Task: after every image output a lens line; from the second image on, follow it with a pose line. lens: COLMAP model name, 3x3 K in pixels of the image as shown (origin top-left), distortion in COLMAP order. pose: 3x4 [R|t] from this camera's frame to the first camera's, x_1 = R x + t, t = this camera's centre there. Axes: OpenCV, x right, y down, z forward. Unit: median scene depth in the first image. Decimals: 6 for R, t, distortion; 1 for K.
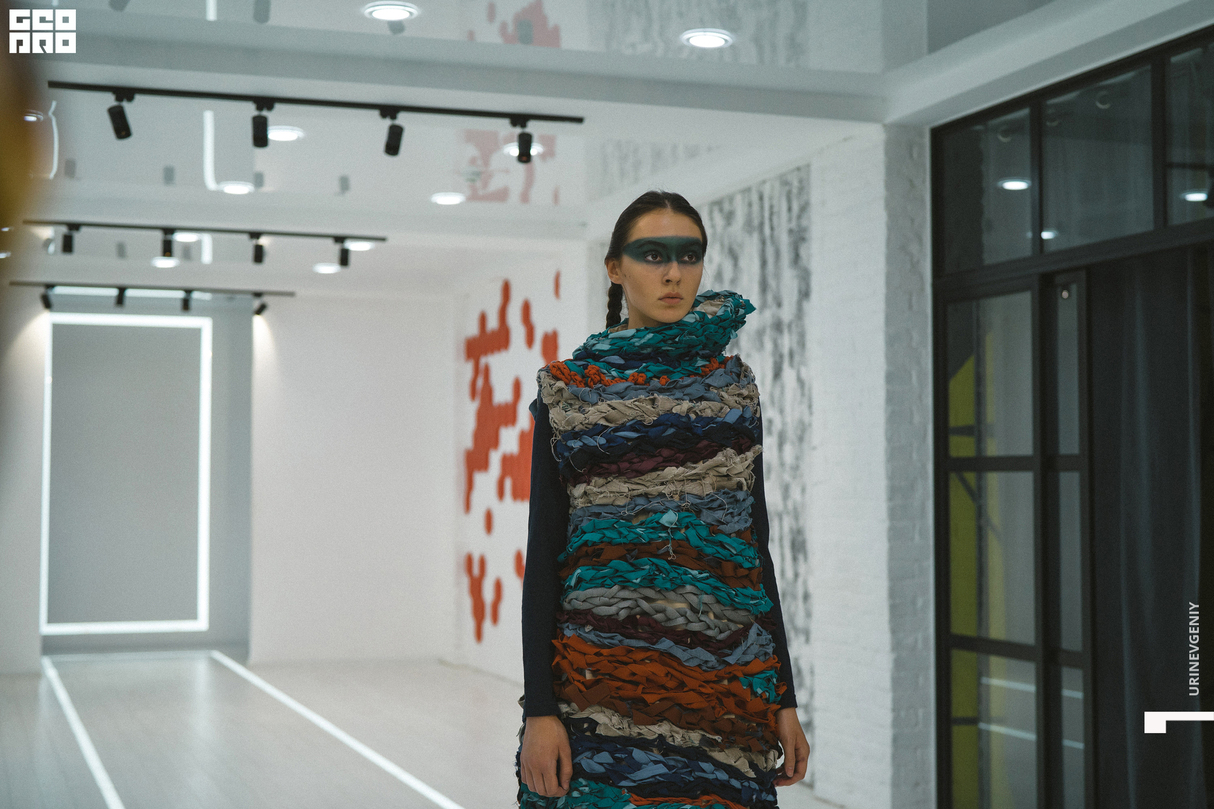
lens RADIAL K [[1802.5, 0, 602.9], [0, 1802.5, 398.3], [0, 0, 1]] dist [-0.034089, 0.000000]
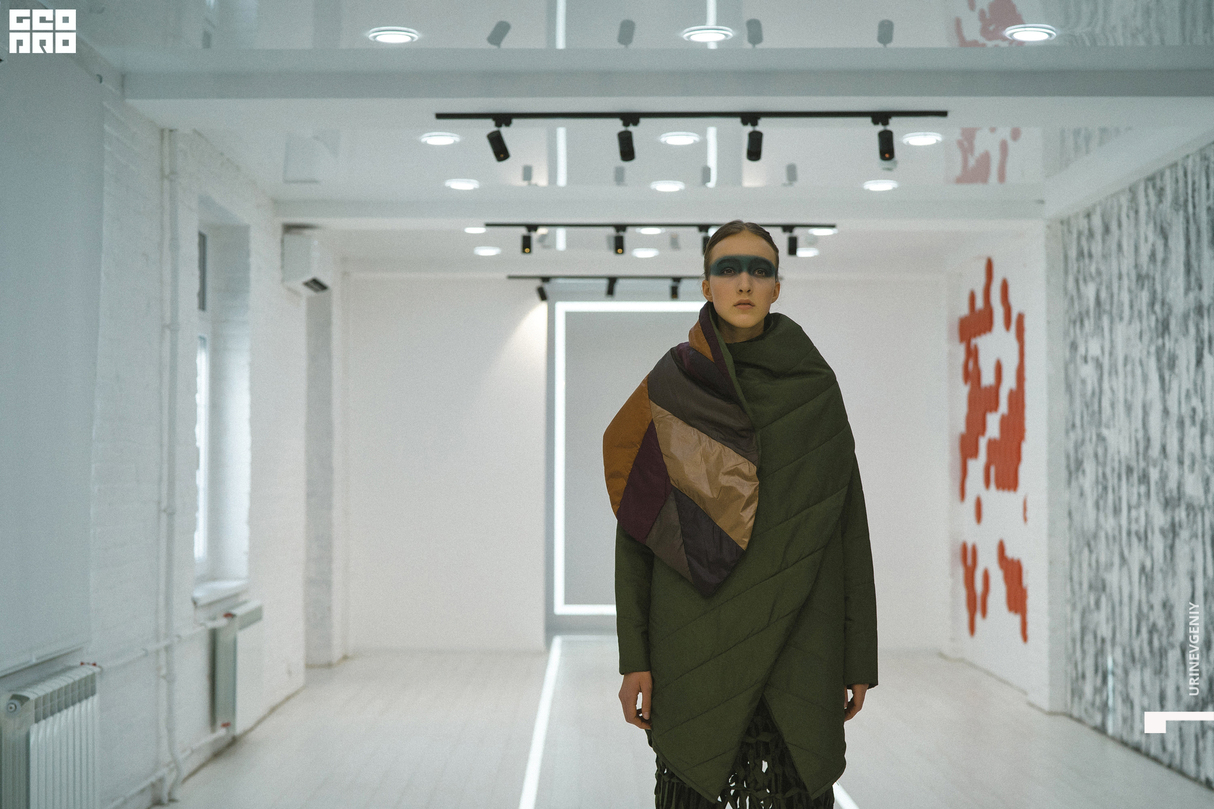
lens RADIAL K [[1943.6, 0, 568.6], [0, 1943.6, 390.1], [0, 0, 1]] dist [-0.001006, 0.000000]
pose [[0.938839, -0.011923, -0.344151, 0.129524], [0.015853, 0.999837, 0.008608, -0.011337], [0.343992, -0.013538, 0.938875, -0.068094]]
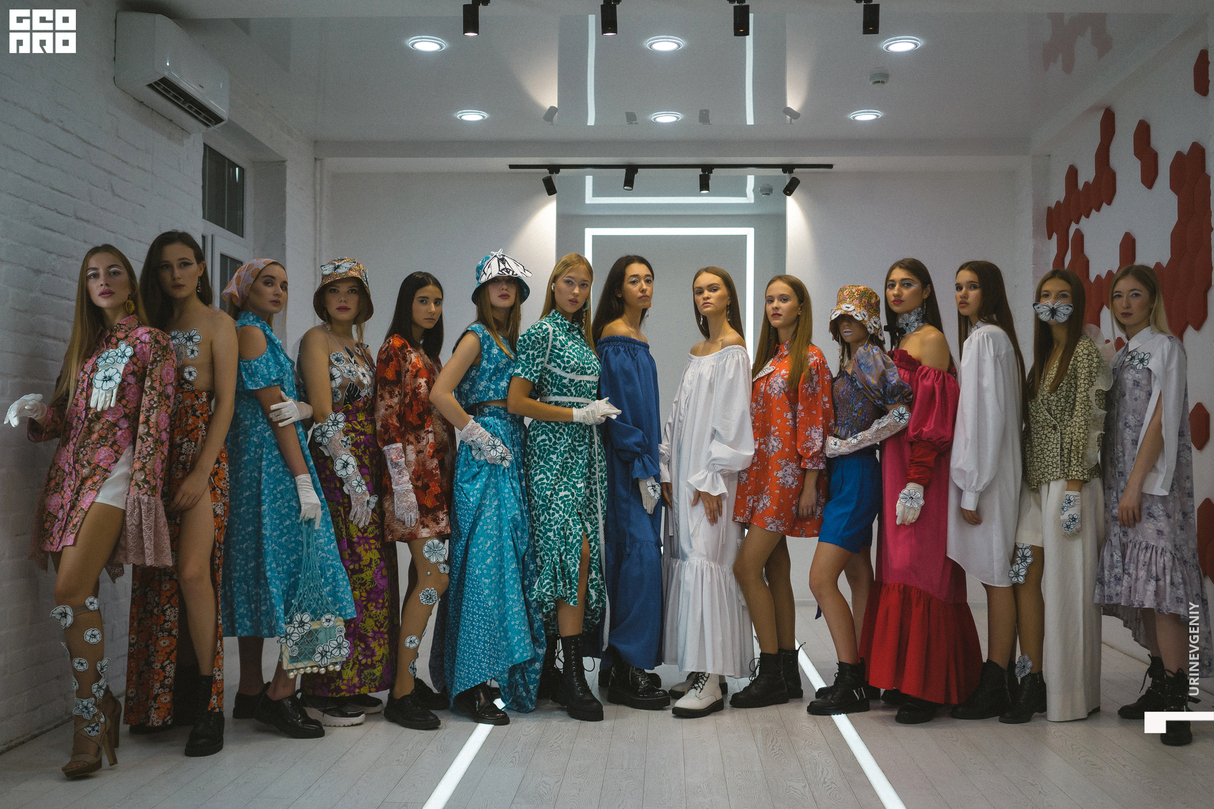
lens RADIAL K [[1295.0, 0, 600.6], [0, 1295.0, 403.3], [0, 0, 1]] dist [0.027106, 0.000000]
pose [[0.924447, -0.004864, -0.381280, -0.061242], [0.010894, 0.999847, 0.013656, 0.065876], [0.381156, -0.016778, 0.924359, 0.599348]]
